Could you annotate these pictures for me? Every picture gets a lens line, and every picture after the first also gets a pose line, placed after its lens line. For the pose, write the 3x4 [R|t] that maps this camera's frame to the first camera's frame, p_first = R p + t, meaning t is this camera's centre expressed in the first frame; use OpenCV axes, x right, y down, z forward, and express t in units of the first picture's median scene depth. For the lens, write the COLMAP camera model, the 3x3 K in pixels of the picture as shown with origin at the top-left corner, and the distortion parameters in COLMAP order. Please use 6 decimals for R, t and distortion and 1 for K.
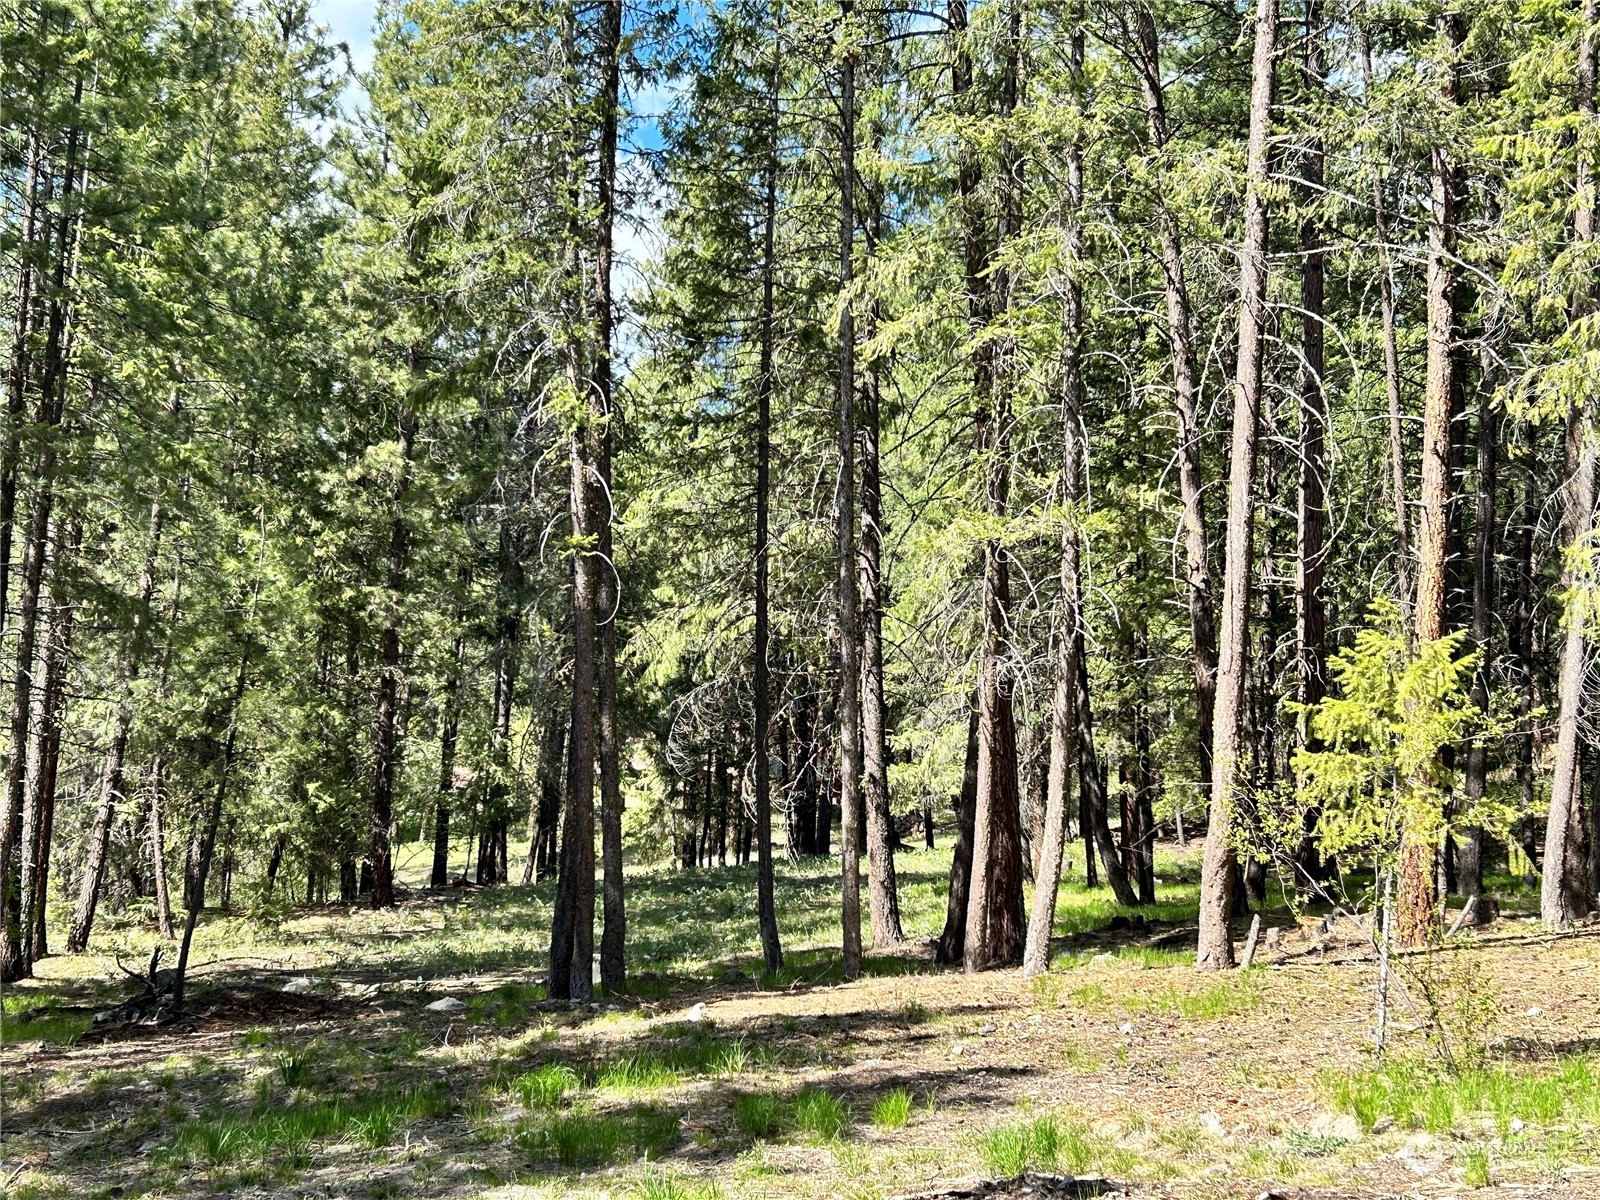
lens RADIAL K [[1986.7, 0, 791.3], [0, 1986.7, 635.4], [0, 0, 1]] dist [0.137567, -0.316697]
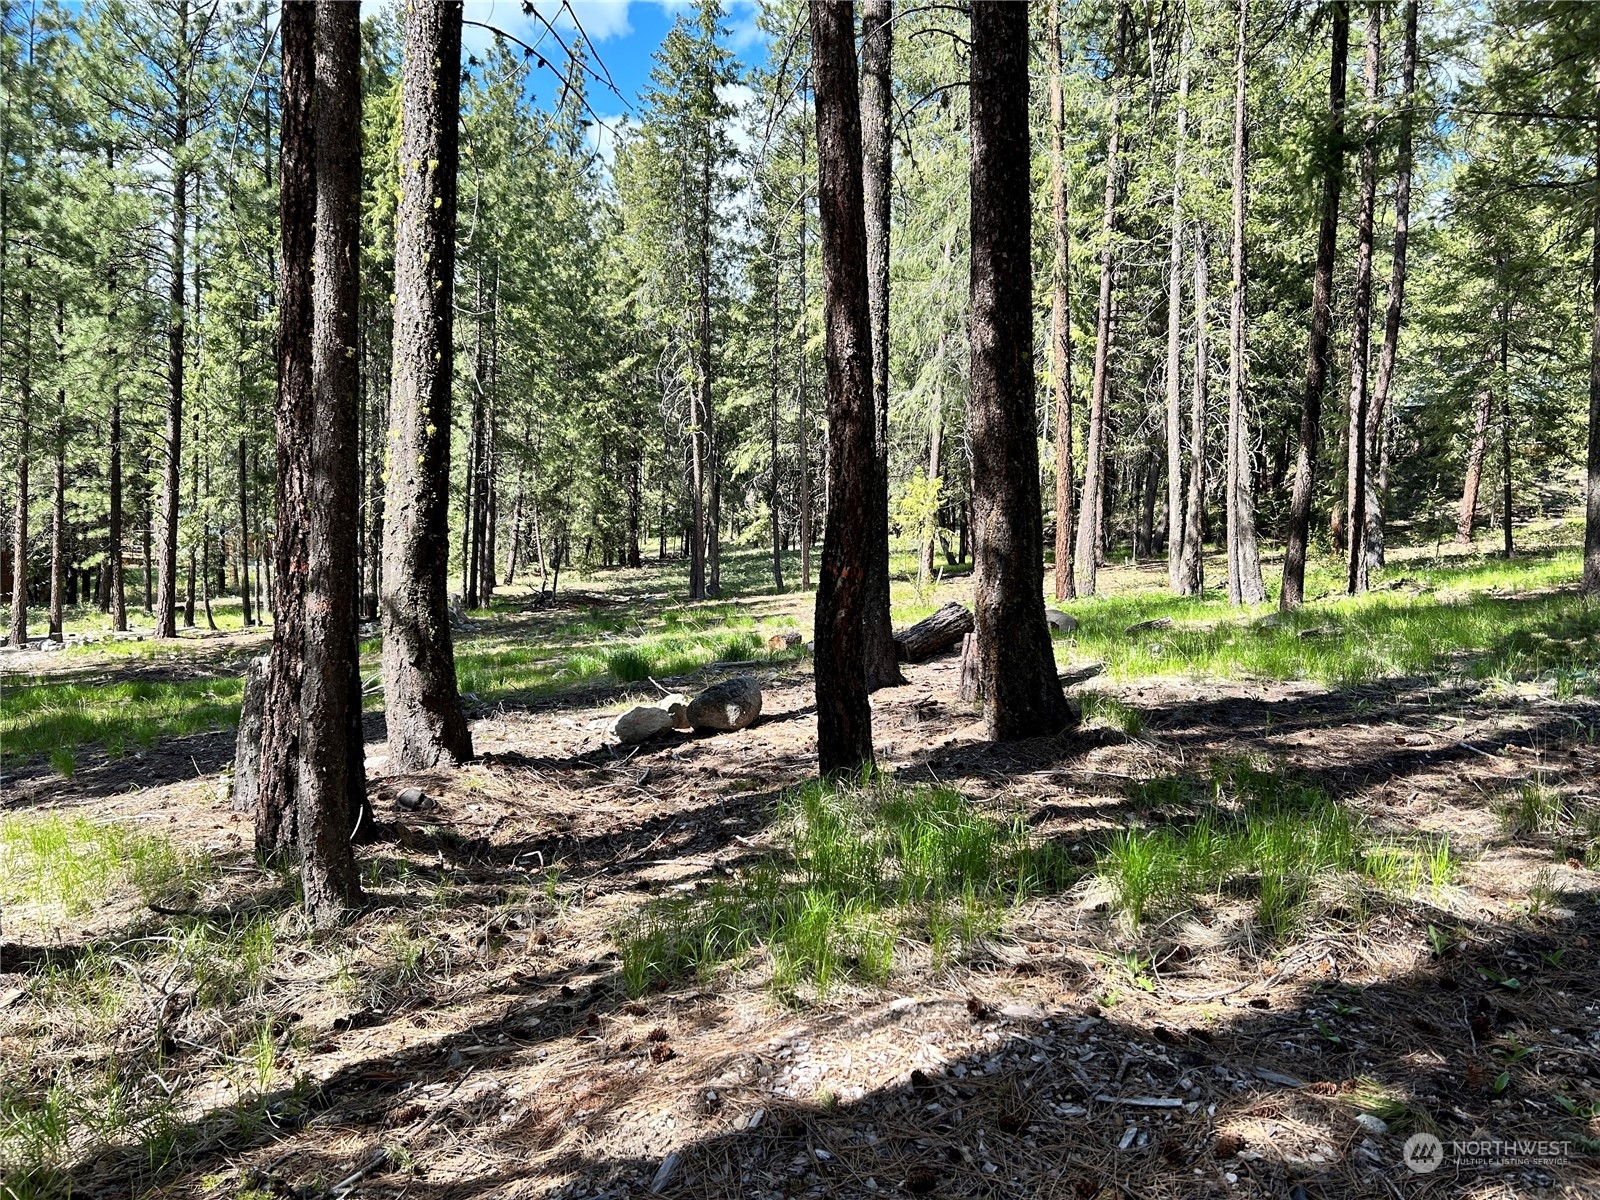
lens RADIAL K [[1178.4, 0, 800.0], [0, 1178.4, 600.0], [0, 0, 1]] dist [0.045914, -0.059728]
pose [[0.997307, -0.003305, -0.073271, 0.115274], [0.015034, 0.986985, 0.160106, -0.055237], [0.071788, -0.160776, 0.984377, -0.438825]]
